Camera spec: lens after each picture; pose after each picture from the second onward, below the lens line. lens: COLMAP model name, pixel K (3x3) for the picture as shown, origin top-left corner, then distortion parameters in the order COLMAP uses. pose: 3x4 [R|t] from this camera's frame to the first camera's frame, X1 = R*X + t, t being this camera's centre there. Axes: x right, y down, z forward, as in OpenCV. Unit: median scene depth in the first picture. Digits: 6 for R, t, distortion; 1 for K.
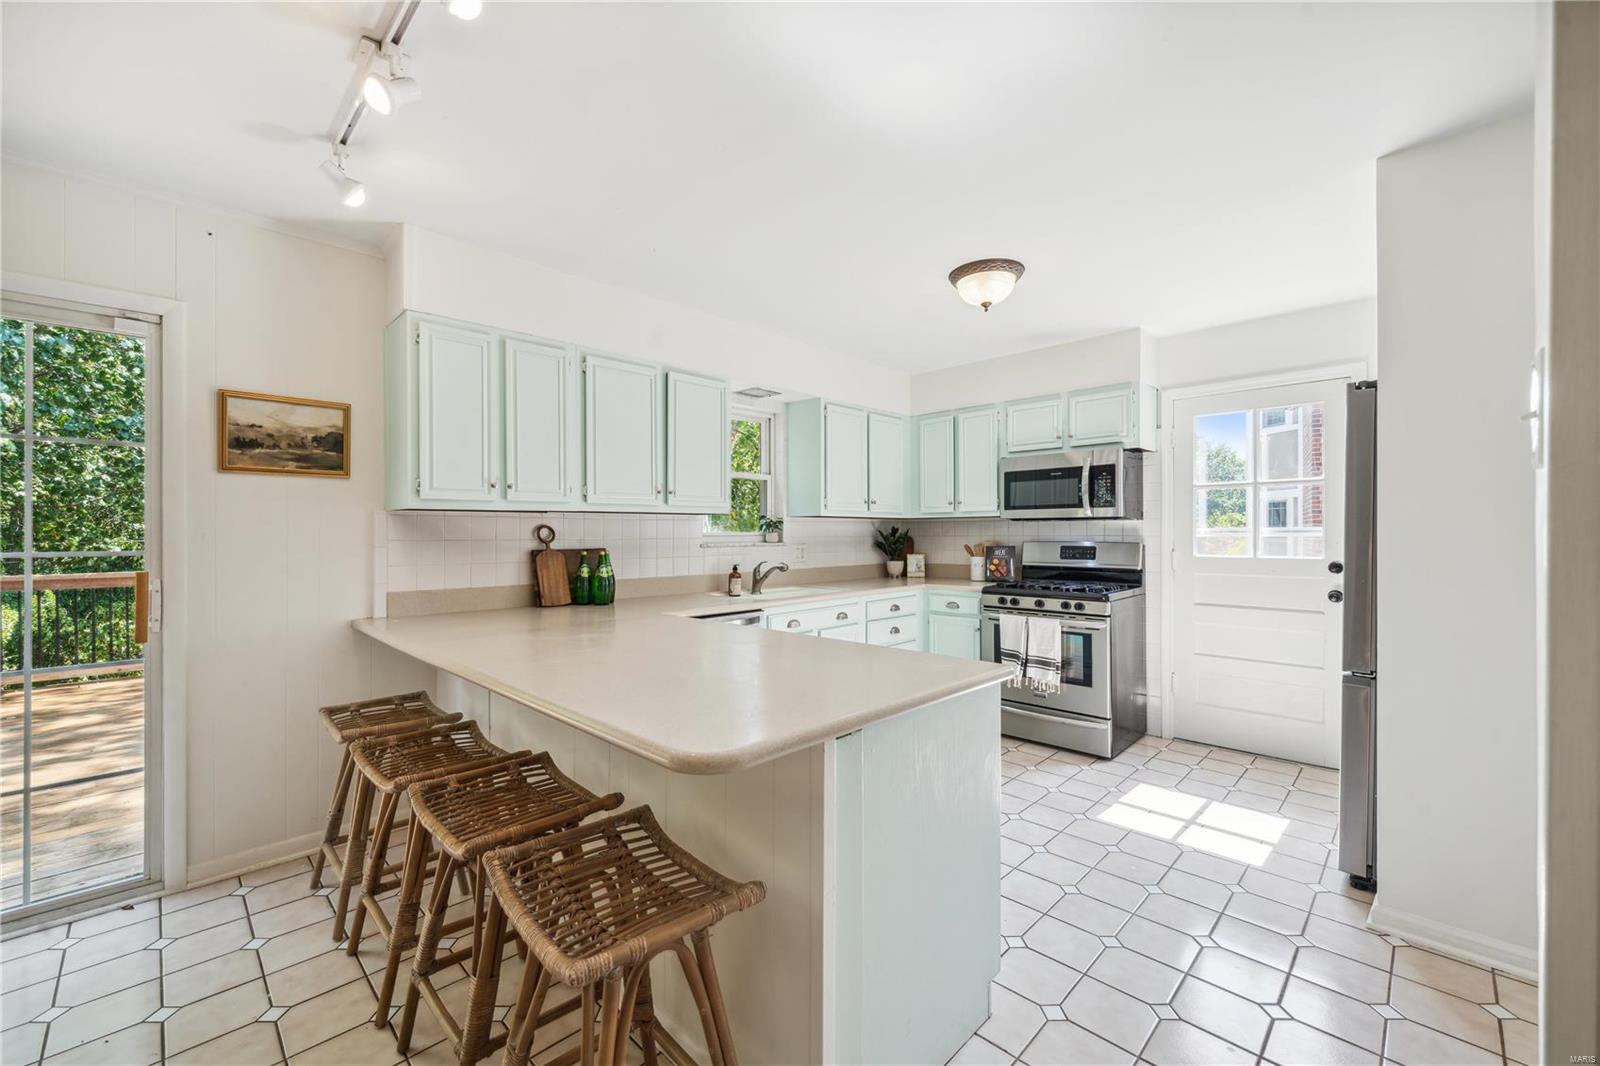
lens RADIAL K [[637.7, 0, 800.0], [0, 637.7, 533.0], [0, 0, 1]] dist [0.000277, -0.000006]
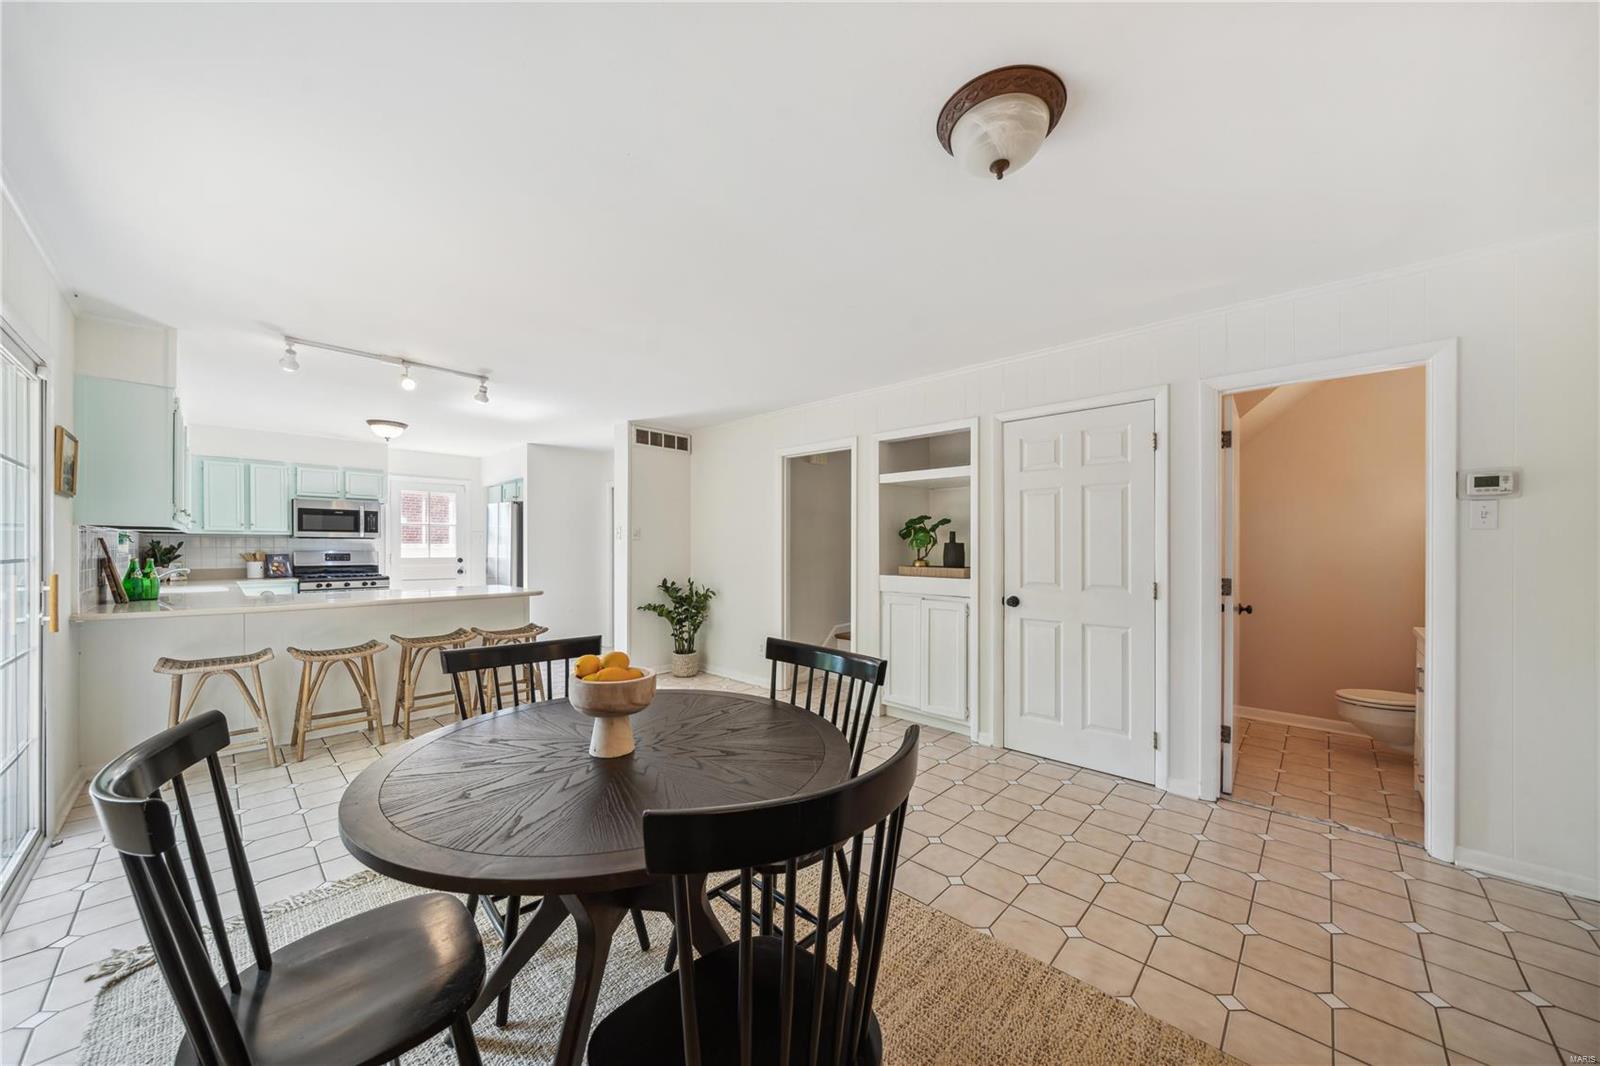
lens RADIAL K [[559.8, 0, 800.0], [0, 559.8, 533.0], [0, 0, 1]] dist [-0.000227, -0.000014]
pose [[-0.022936, 0.020985, 0.999517, -1.165265], [-0.010528, 0.999719, -0.021231, -0.016316], [-0.999681, -0.011010, -0.022709, -0.245785]]
